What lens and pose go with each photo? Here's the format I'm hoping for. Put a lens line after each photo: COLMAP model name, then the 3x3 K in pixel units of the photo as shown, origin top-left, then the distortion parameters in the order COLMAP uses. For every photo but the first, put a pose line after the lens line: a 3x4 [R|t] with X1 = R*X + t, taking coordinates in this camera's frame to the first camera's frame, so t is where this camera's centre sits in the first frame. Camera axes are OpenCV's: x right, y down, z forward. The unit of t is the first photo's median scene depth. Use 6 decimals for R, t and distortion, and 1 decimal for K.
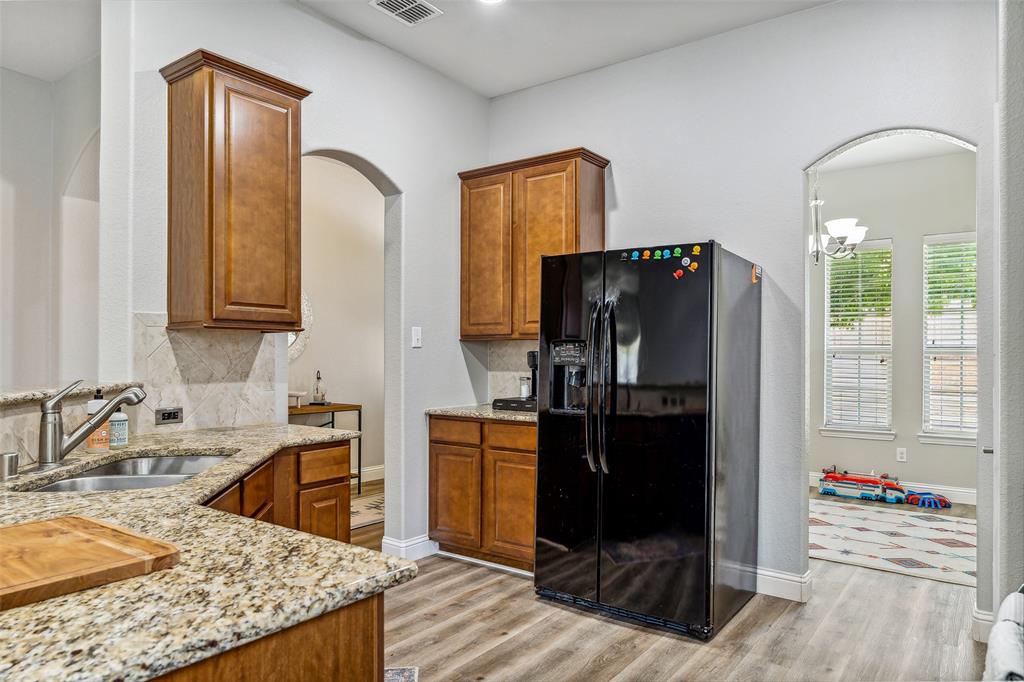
lens RADIAL K [[666.5, 0, 512.3], [0, 666.5, 346.6], [0, 0, 1]] dist [0.000736, 0.000086]
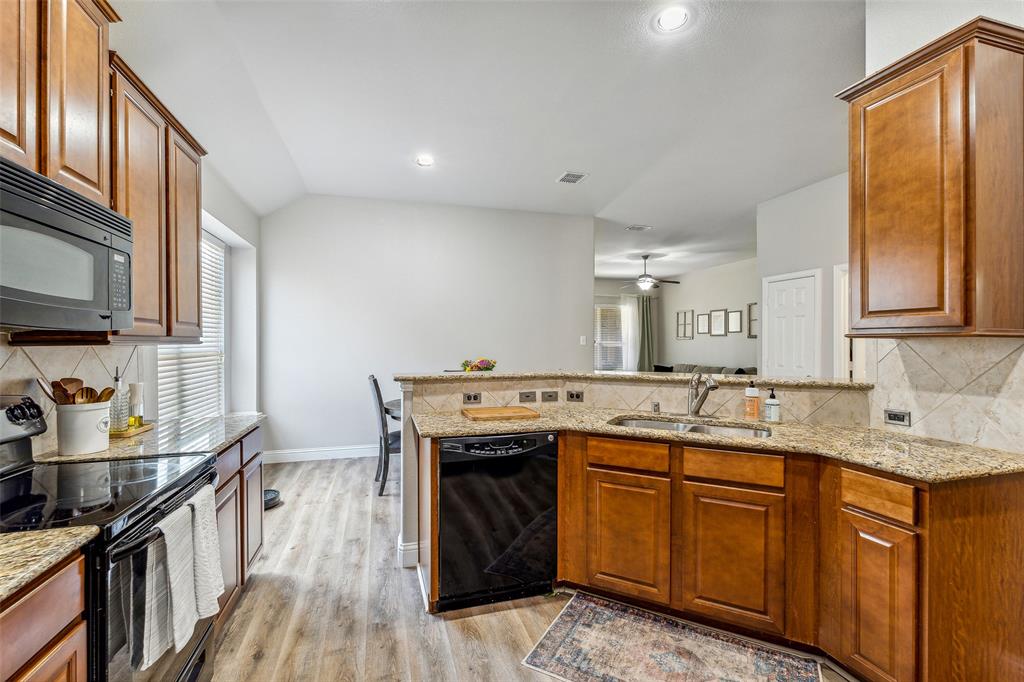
lens RADIAL K [[456.7, 0, 514.1], [0, 456.7, 341.8], [0, 0, 1]] dist [-0.001256, -0.000281]
pose [[-0.602315, -0.002186, -0.798255, 0.440018], [0.009817, 0.999900, -0.010145, -0.017391], [0.798198, -0.013947, -0.602234, 0.920939]]
